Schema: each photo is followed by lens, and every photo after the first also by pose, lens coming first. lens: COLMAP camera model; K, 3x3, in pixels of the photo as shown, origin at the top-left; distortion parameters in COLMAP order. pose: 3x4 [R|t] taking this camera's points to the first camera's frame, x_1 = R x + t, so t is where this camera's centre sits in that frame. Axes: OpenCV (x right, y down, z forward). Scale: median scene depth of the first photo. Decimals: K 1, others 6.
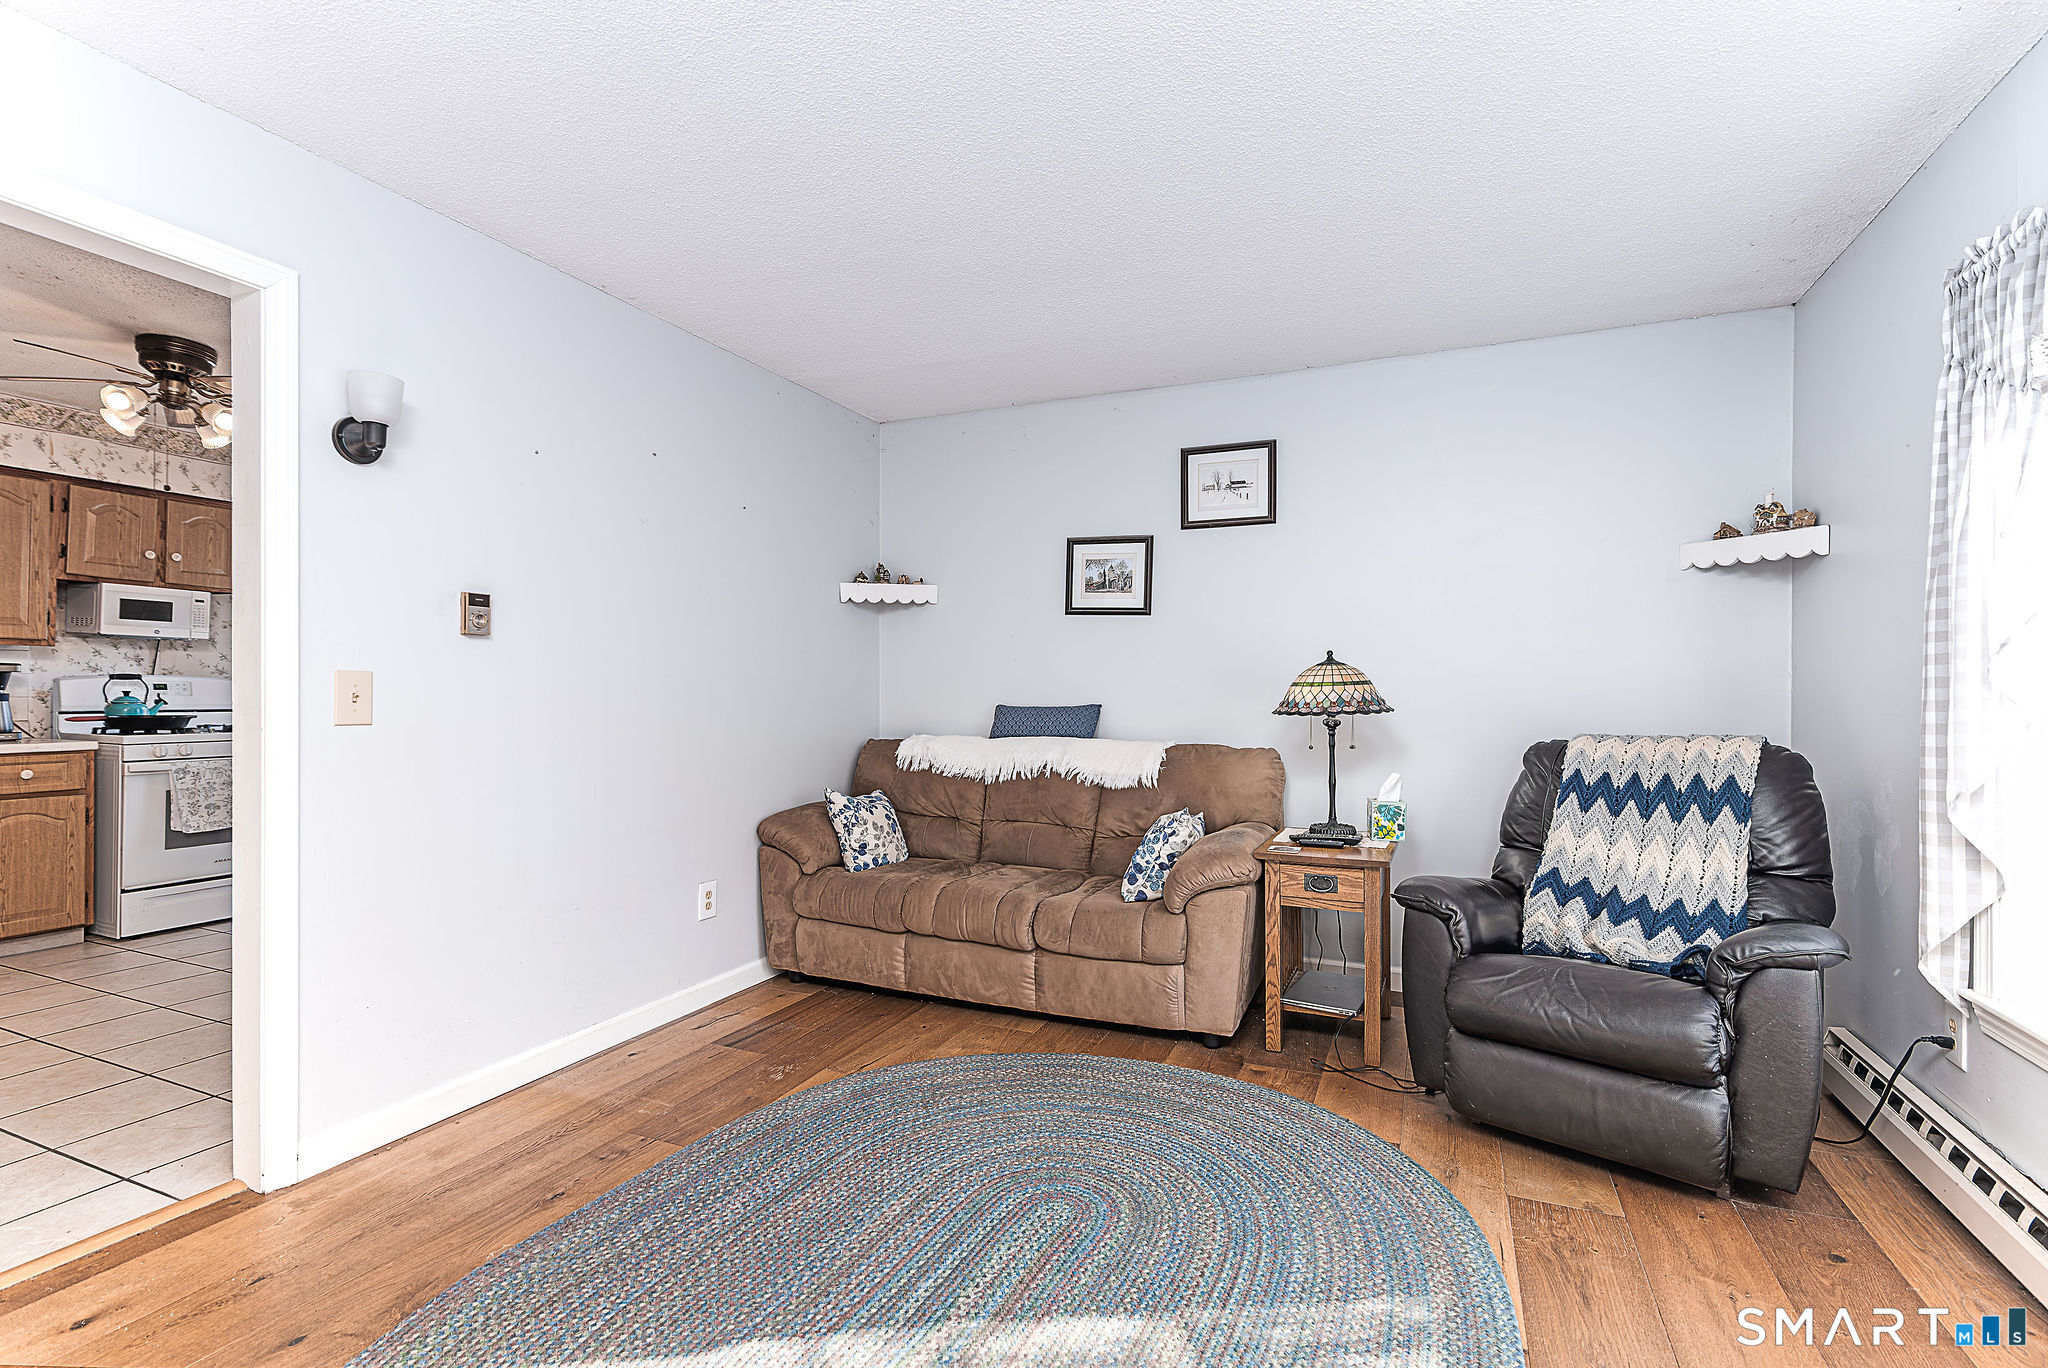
lens RADIAL K [[939.6, 0, 1035.9], [0, 939.6, 691.1], [0, 0, 1]] dist [-0.001738, -0.000724]
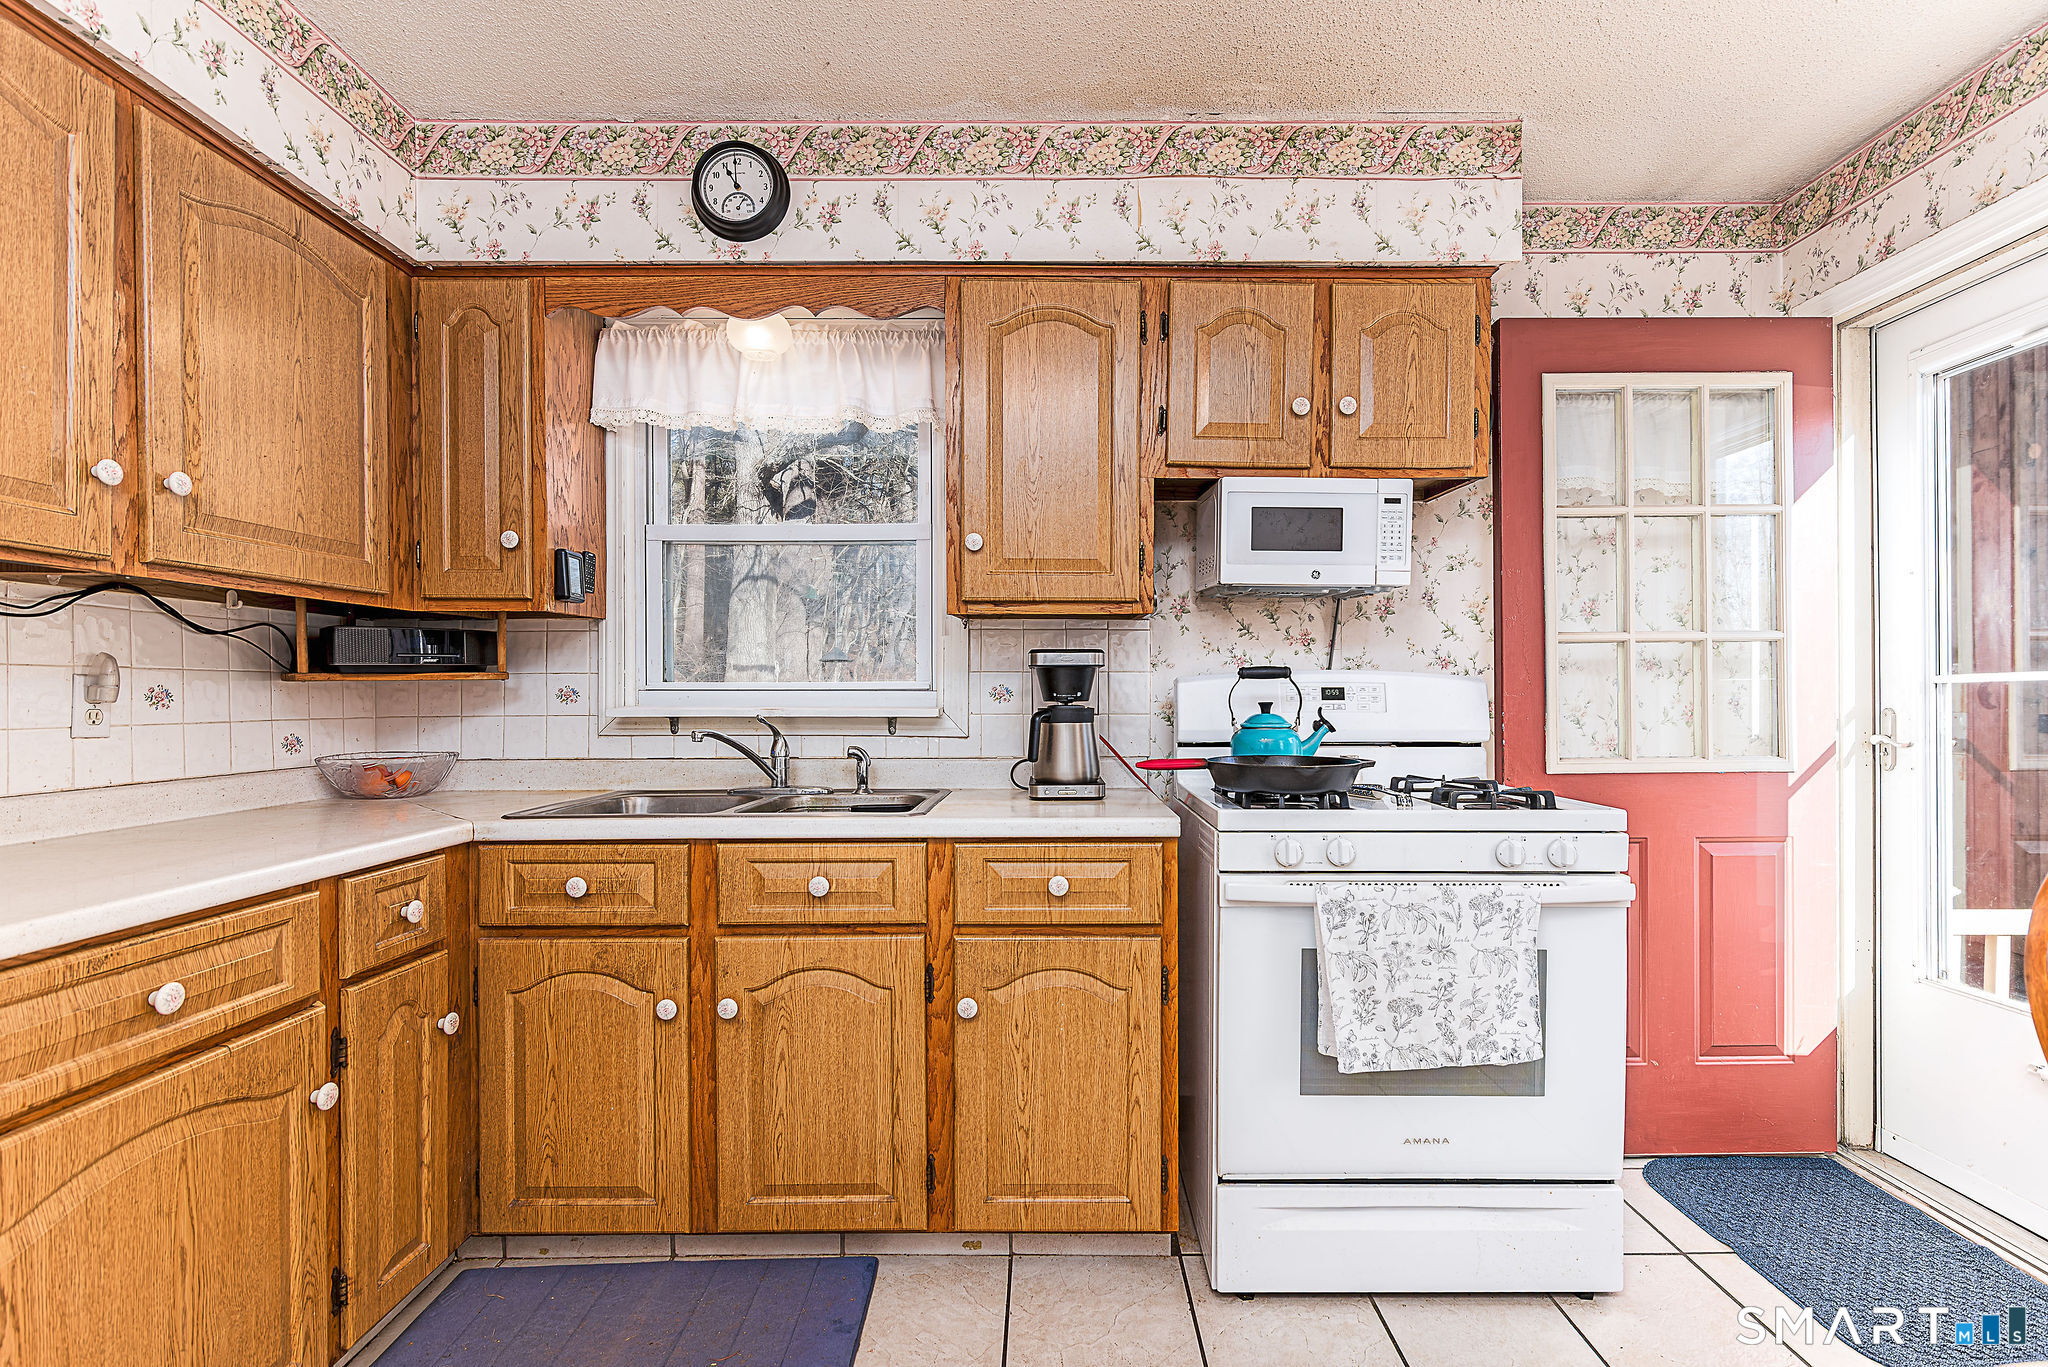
lens RADIAL K [[971.8, 0, 1036.0], [0, 971.8, 701.0], [0, 0, 1]] dist [-0.000041, -0.000734]
pose [[0.384291, -0.003775, -0.923204, -0.577814], [0.002737, 0.999992, -0.002950, 0.000302], [0.923208, -0.001393, 0.384298, 0.724756]]
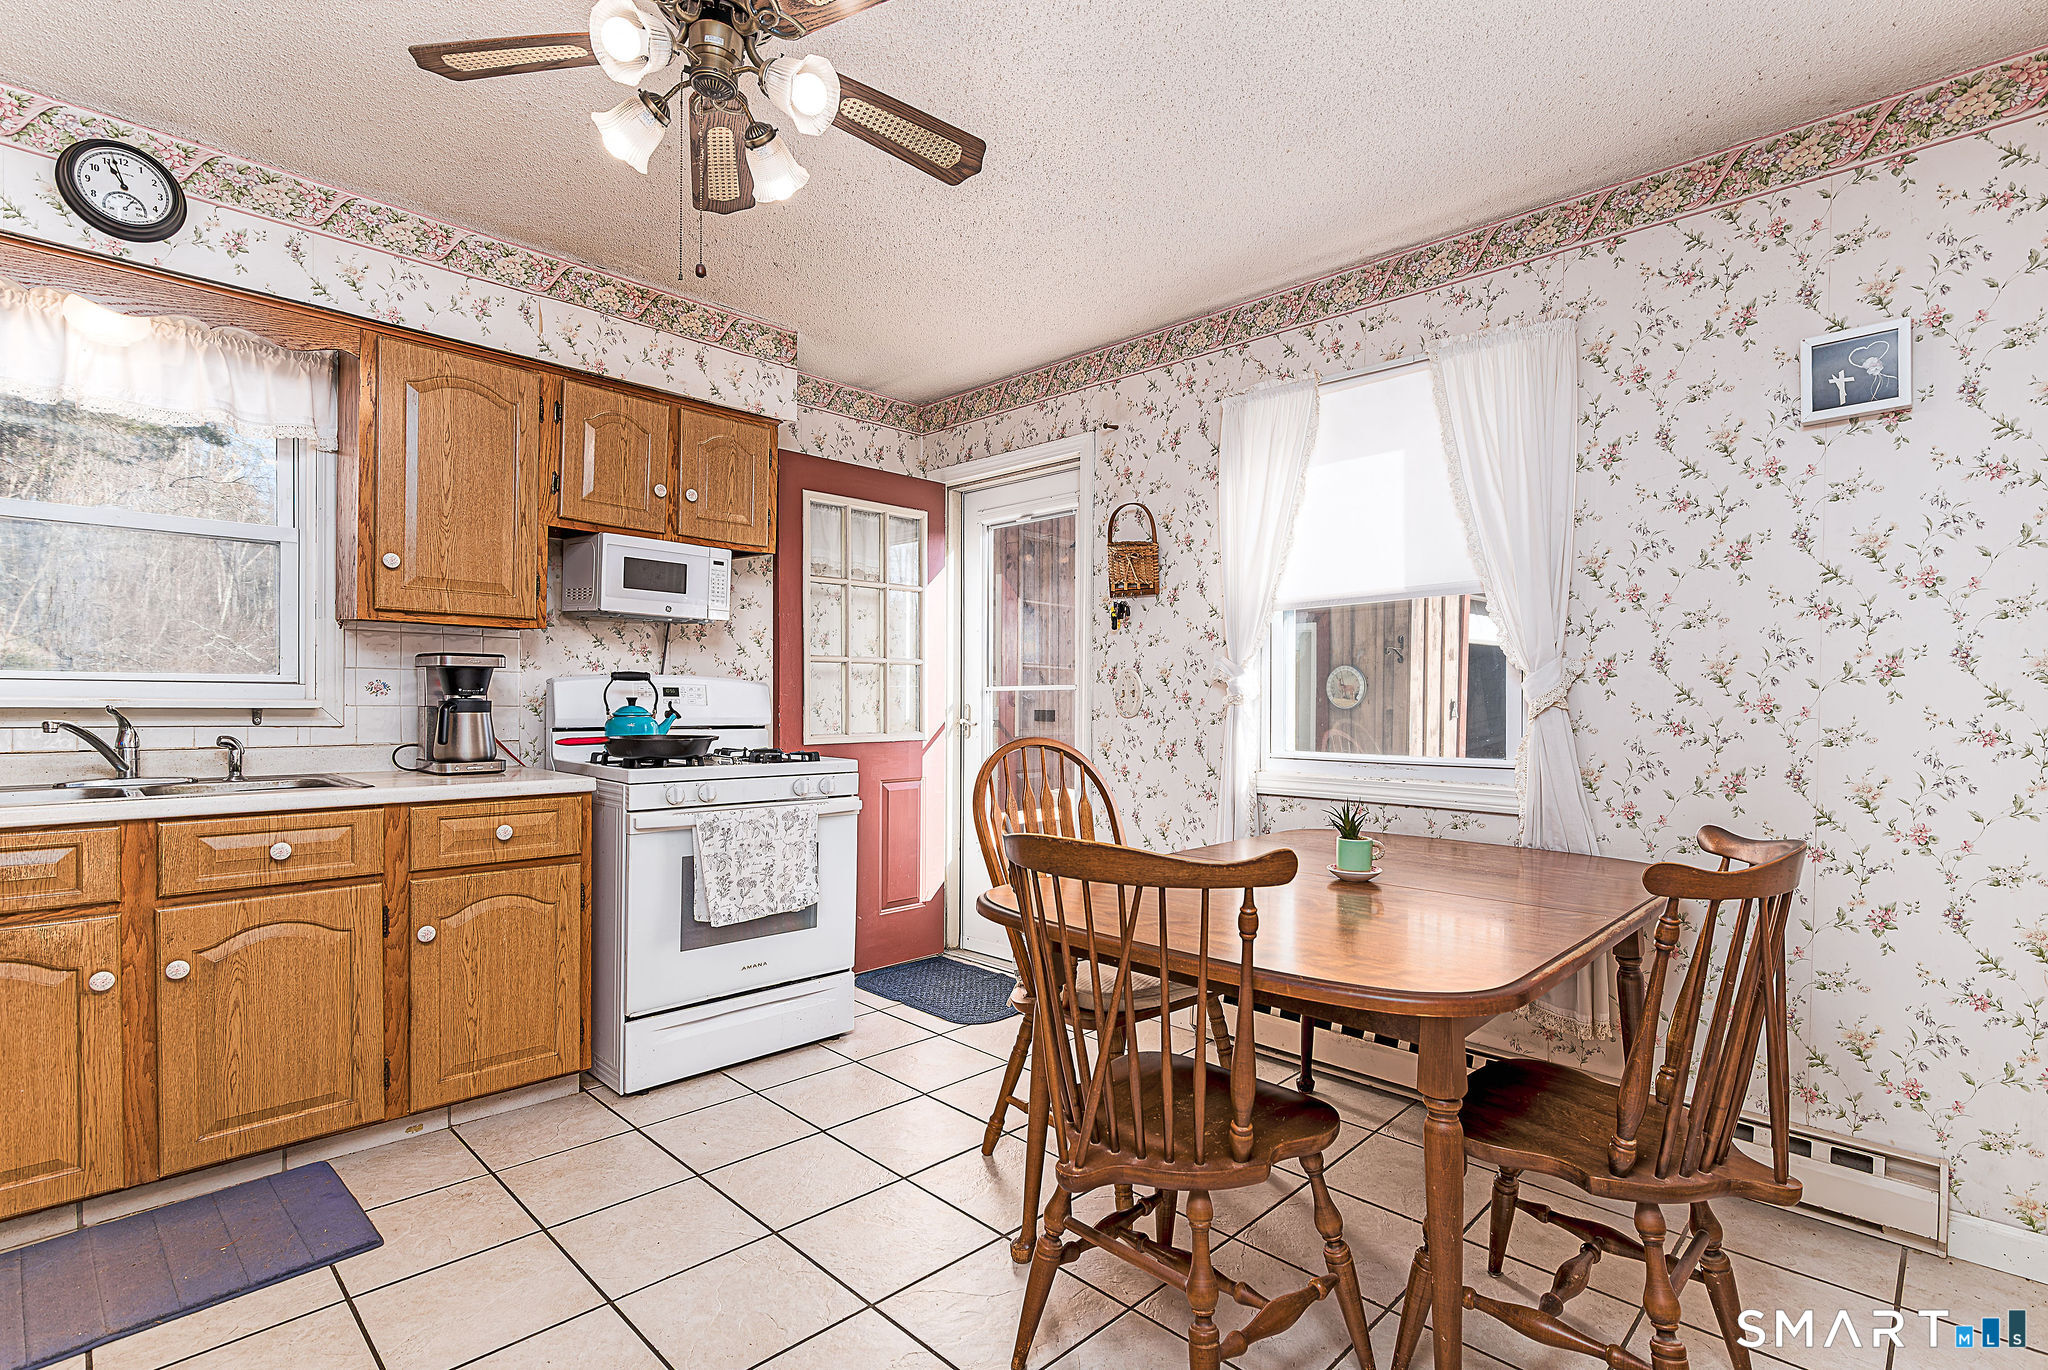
lens RADIAL K [[979.7, 0, 1057.6], [0, 979.7, 712.2], [0, 0, 1]] dist [-0.000736, -0.000106]
pose [[0.936086, 0.008278, -0.351673, -0.459270], [-0.004934, 0.999934, 0.010404, 0.001512], [0.351736, -0.008004, 0.936065, 0.472397]]
